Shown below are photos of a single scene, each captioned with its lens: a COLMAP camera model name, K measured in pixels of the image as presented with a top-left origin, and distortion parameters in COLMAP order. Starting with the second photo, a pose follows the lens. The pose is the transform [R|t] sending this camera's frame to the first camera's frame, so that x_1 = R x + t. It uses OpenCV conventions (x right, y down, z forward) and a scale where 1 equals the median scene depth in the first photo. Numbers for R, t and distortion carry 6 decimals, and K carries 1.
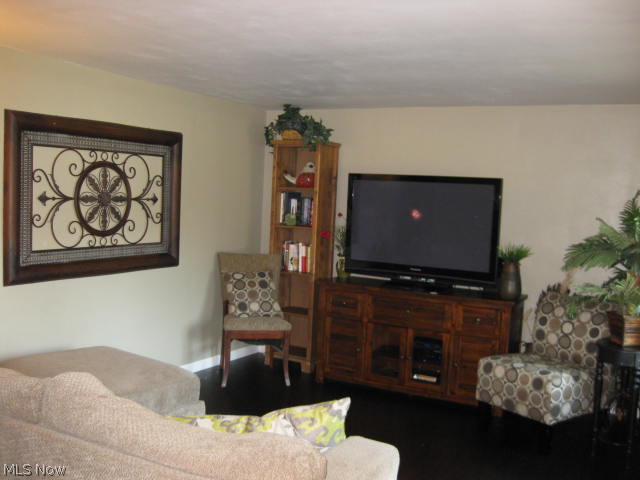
lens RADIAL K [[689.9, 0, 320.0], [0, 689.9, 240.0], [0, 0, 1]] dist [-0.057702, 0.035731]
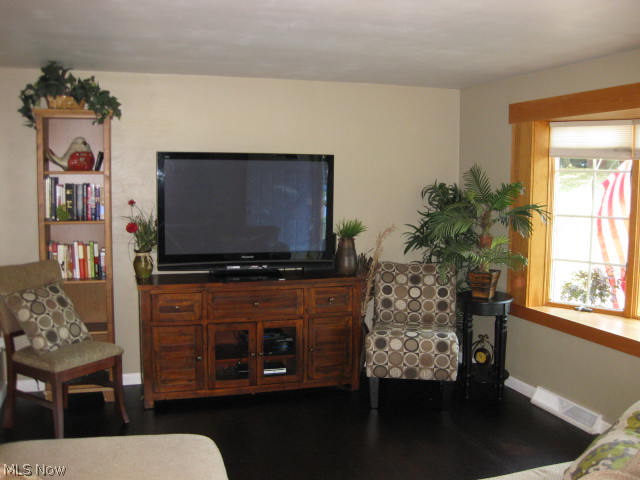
lens RADIAL K [[689.9, 0, 320.0], [0, 689.9, 240.0], [0, 0, 1]] dist [-0.057702, 0.035731]
pose [[0.693245, -0.104234, 0.713124, -0.466973], [0.073689, 0.994552, 0.073733, -0.041796], [-0.716925, 0.001434, 0.697149, 0.314626]]
